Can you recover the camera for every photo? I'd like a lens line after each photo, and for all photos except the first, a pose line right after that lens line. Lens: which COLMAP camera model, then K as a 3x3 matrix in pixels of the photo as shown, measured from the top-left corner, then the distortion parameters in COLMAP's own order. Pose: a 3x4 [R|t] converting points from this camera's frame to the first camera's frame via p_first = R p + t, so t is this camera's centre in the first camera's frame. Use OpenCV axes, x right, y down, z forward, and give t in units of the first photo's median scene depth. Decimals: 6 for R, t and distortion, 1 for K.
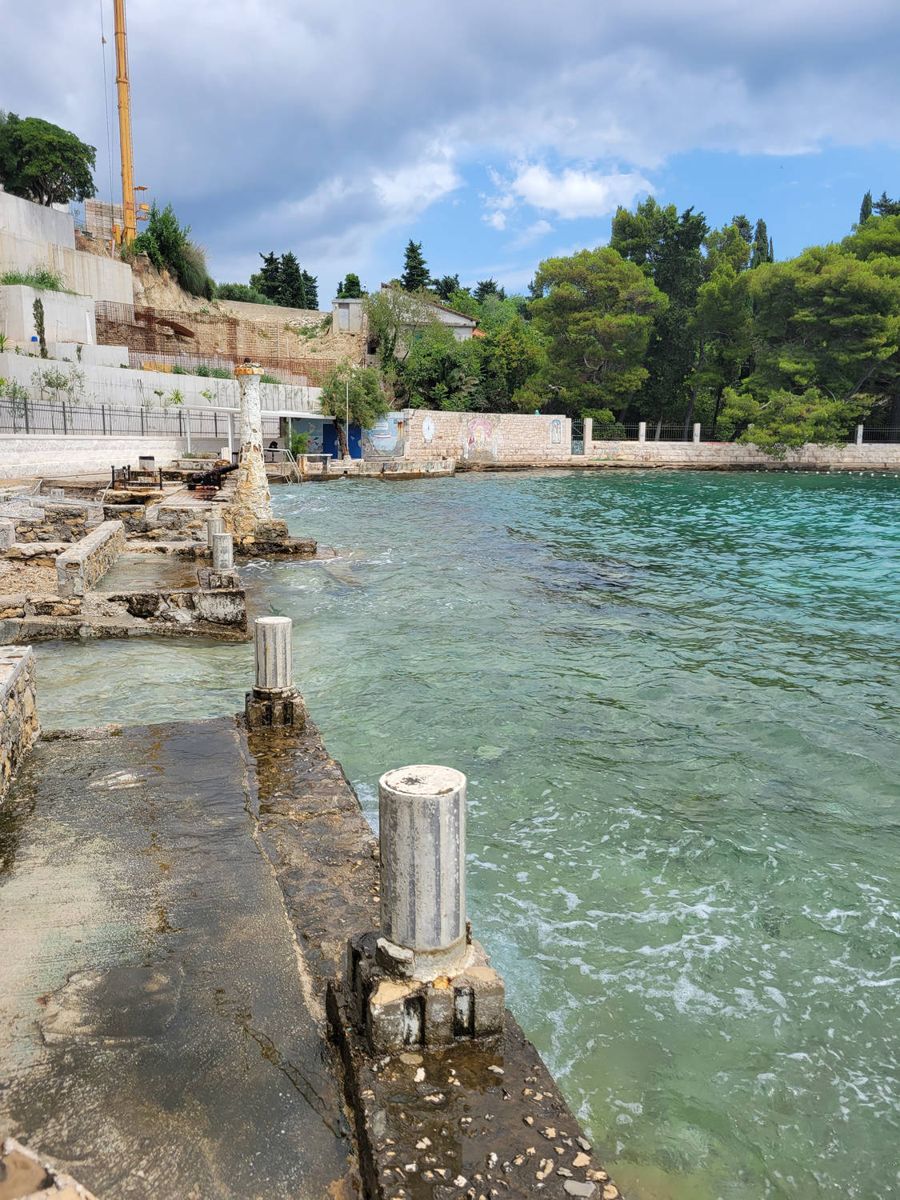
lens RADIAL K [[901.8, 0, 449.5], [0, 901.8, 591.4], [0, 0, 1]] dist [0.051924, -0.019730]
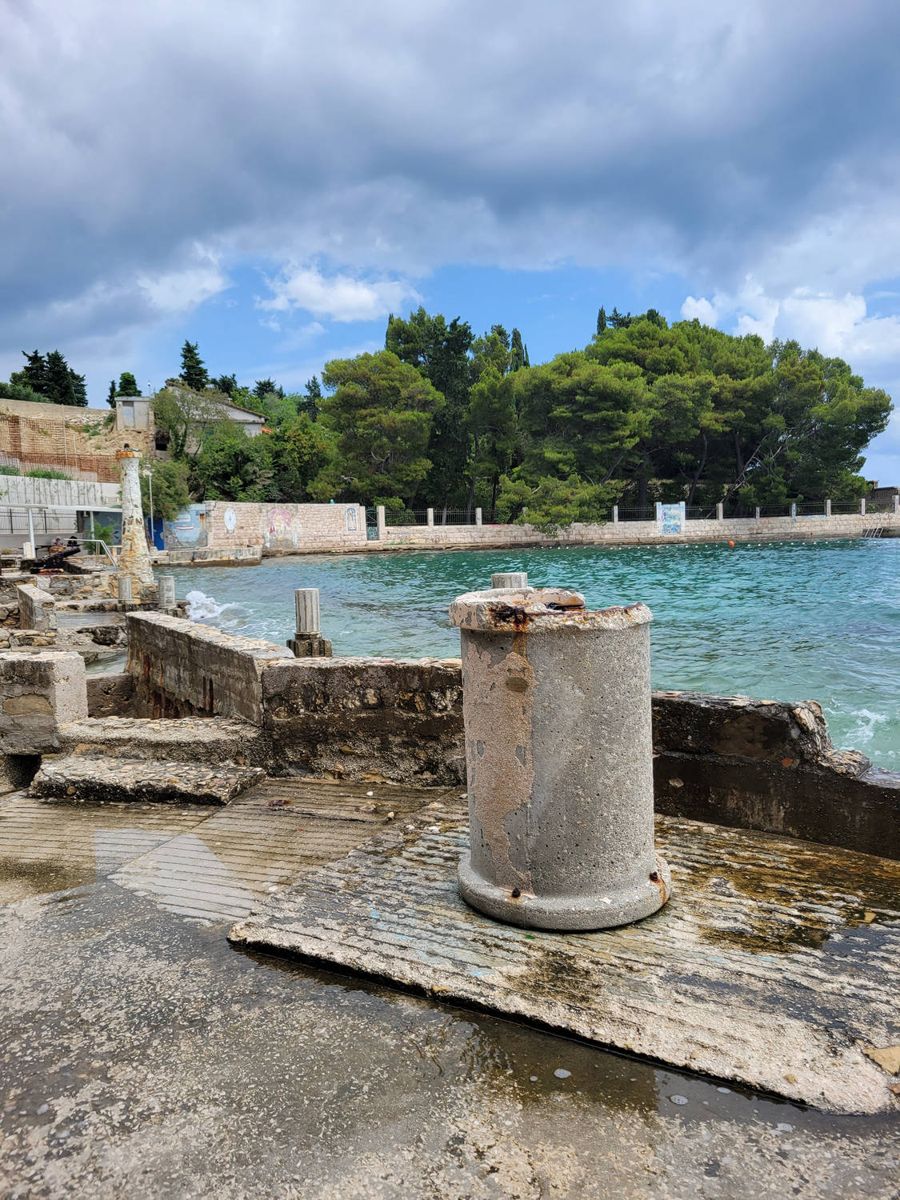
lens RADIAL K [[901.8, 0, 439.2], [0, 901.8, 611.4], [0, 0, 1]] dist [0.051924, -0.019730]
pose [[0.973315, -0.056301, 0.222459, -0.023682], [0.073985, 0.994659, -0.071970, 0.014631], [-0.217219, 0.086509, 0.972282, -0.041379]]
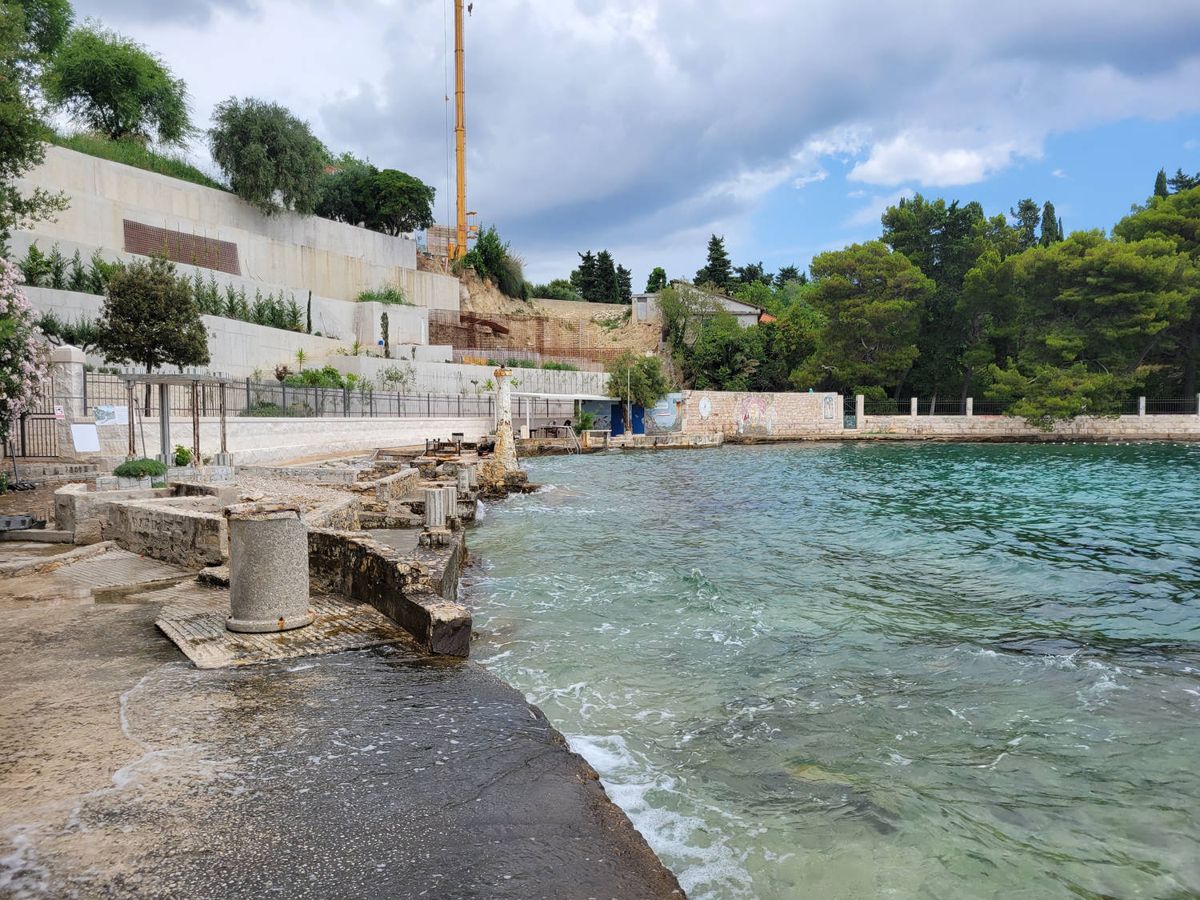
lens RADIAL K [[901.8, 0, 601.1], [0, 901.8, 476.4], [0, 0, 1]] dist [0.051924, -0.019730]
pose [[0.983047, -0.001760, -0.183344, 0.049402], [-0.016846, 0.994857, -0.099878, 0.017832], [0.182576, 0.101273, 0.977962, -0.099551]]
